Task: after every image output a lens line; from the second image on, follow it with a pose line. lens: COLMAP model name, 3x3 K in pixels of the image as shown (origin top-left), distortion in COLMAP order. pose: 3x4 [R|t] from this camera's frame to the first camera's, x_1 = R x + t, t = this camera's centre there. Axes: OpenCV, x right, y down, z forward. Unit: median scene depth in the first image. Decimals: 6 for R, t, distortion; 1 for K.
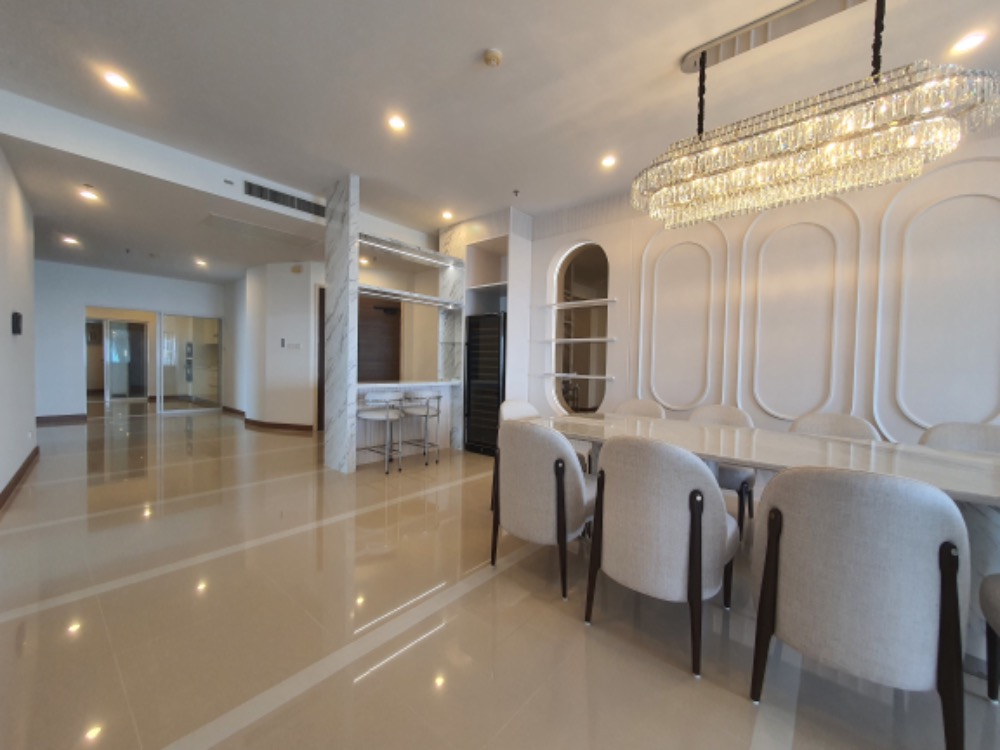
lens RADIAL K [[399.6, 0, 498.2], [0, 399.6, 373.4], [0, 0, 1]] dist [0.007432, 0.000103]
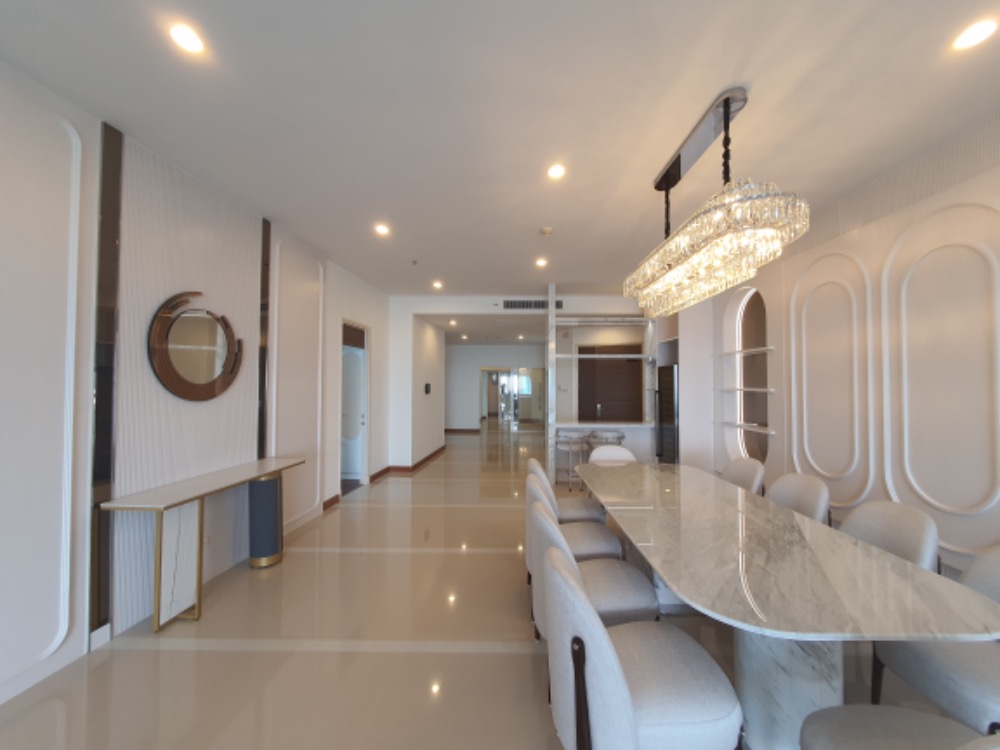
lens RADIAL K [[399.6, 0, 498.2], [0, 399.6, 373.4], [0, 0, 1]] dist [0.007432, 0.000103]
pose [[0.627841, -0.036969, -0.777463, 0.656190], [-0.009441, 0.998436, -0.055100, -0.075082], [0.778284, 0.041934, 0.626510, -0.075499]]
